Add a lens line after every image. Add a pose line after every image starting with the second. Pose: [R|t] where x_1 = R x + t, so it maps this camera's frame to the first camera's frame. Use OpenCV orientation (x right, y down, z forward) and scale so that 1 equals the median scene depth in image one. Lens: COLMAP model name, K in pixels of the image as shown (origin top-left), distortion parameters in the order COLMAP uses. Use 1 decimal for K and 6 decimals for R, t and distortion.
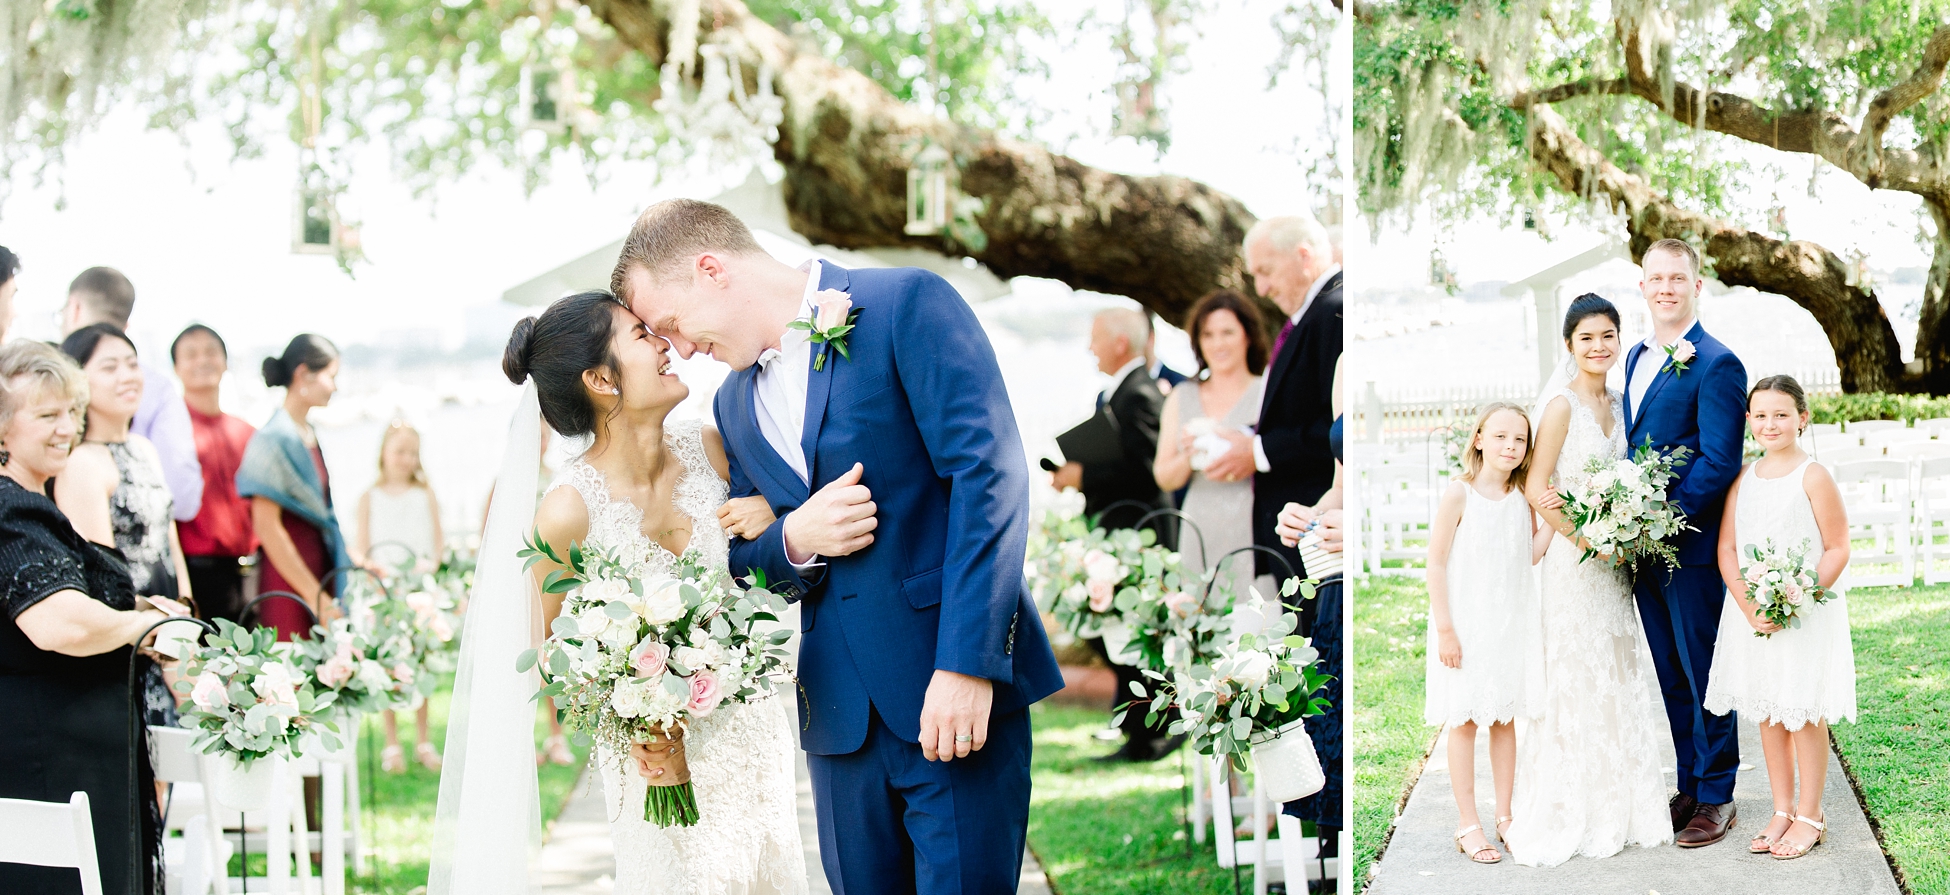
lens RADIAL K [[4104.1, 0, 975.0], [0, 4104.1, 447.5], [0, 0, 1]] dist [-0.751649, 0.010733]
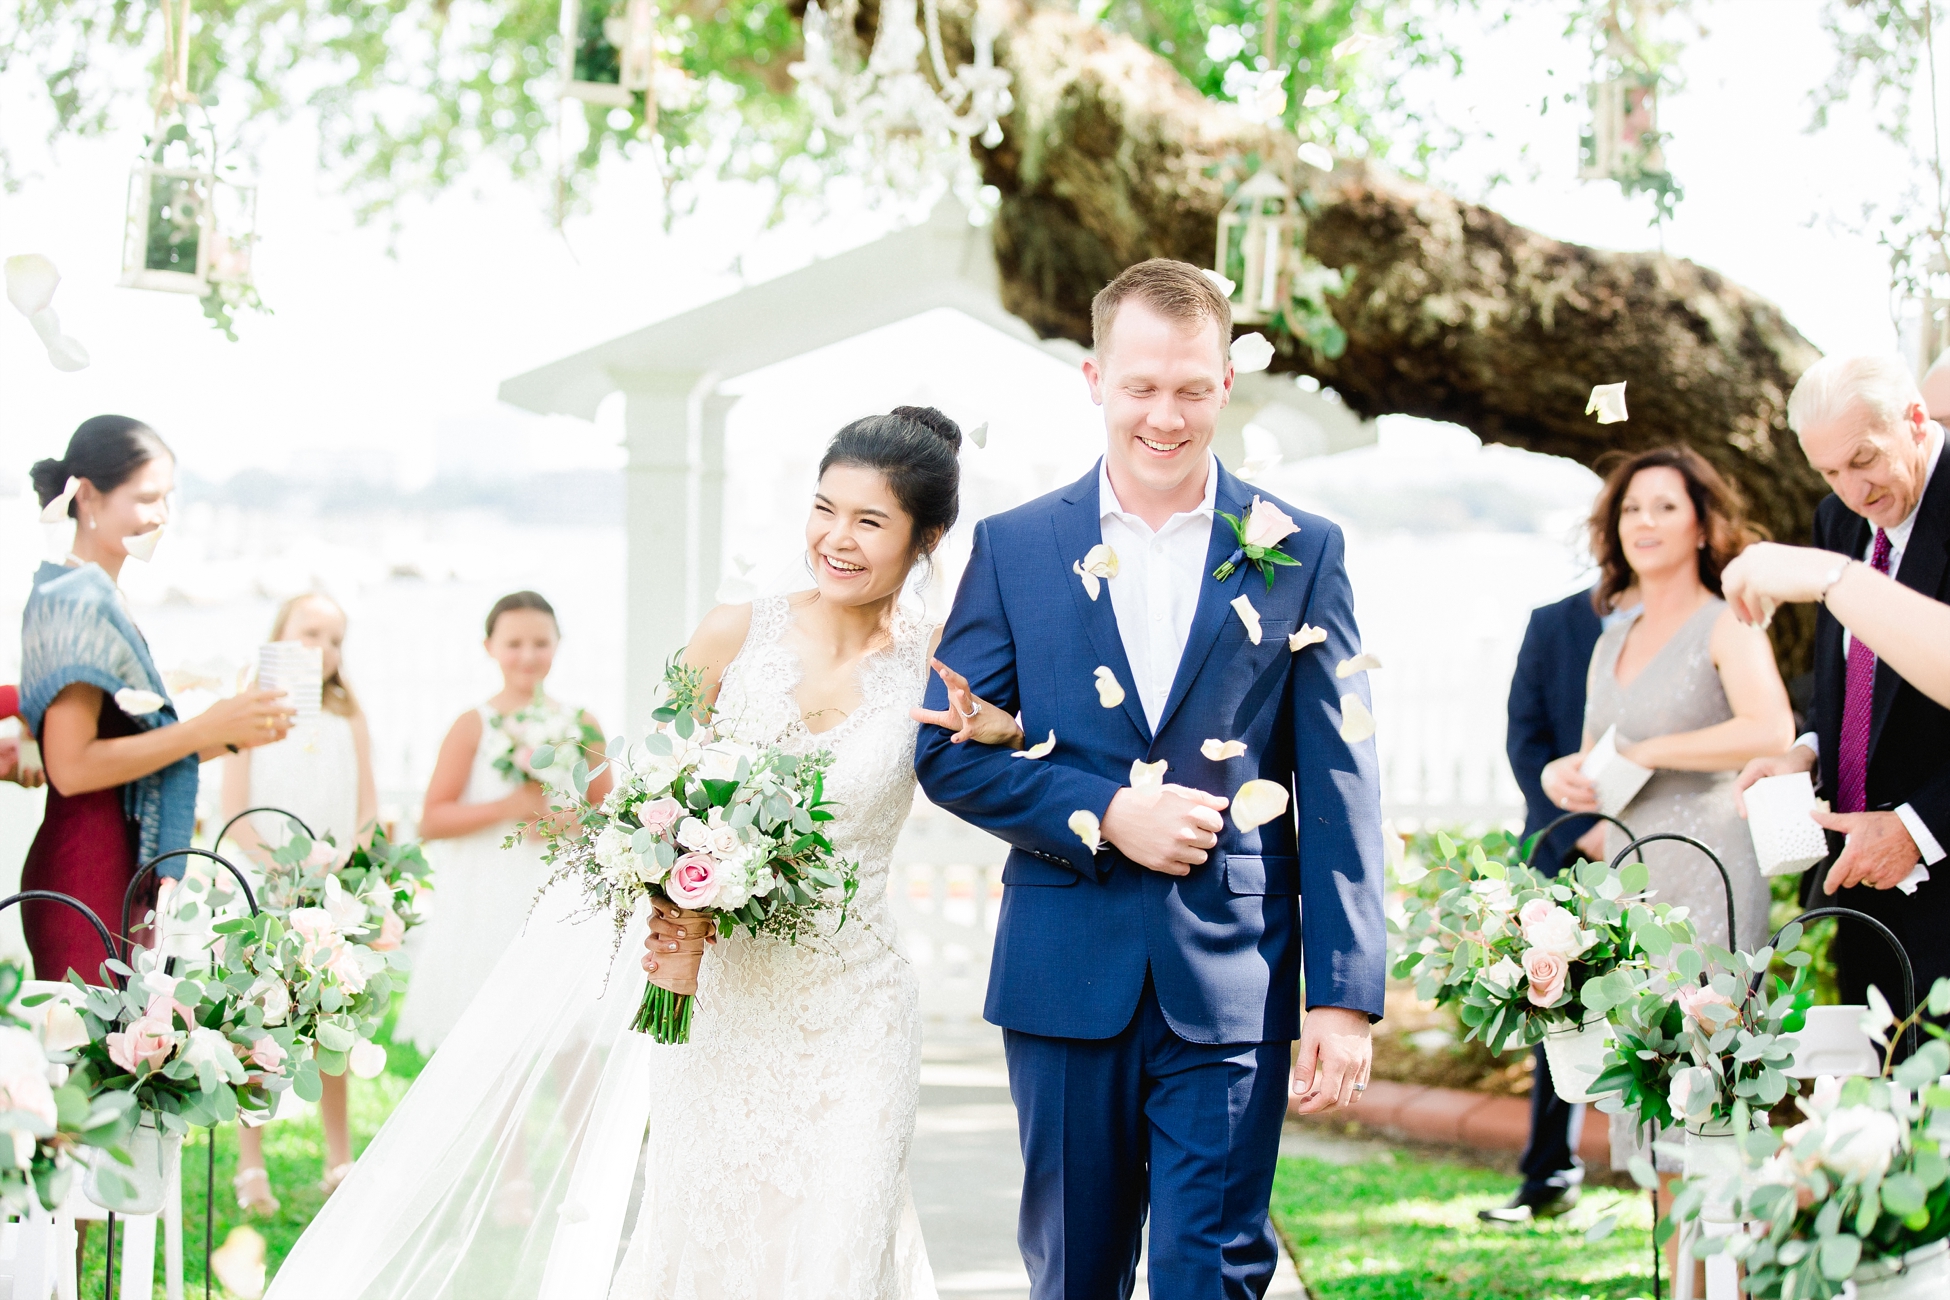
lens RADIAL K [[4819.1, 0, 973.6], [0, 4819.1, 724.0], [0, 0, 1]] dist [-0.071127, -10.096140]
pose [[0.998088, 0.058564, -0.019761, -0.032876], [-0.058462, 0.998273, 0.005691, 0.002223], [0.020060, -0.004525, 0.999789, 0.319431]]
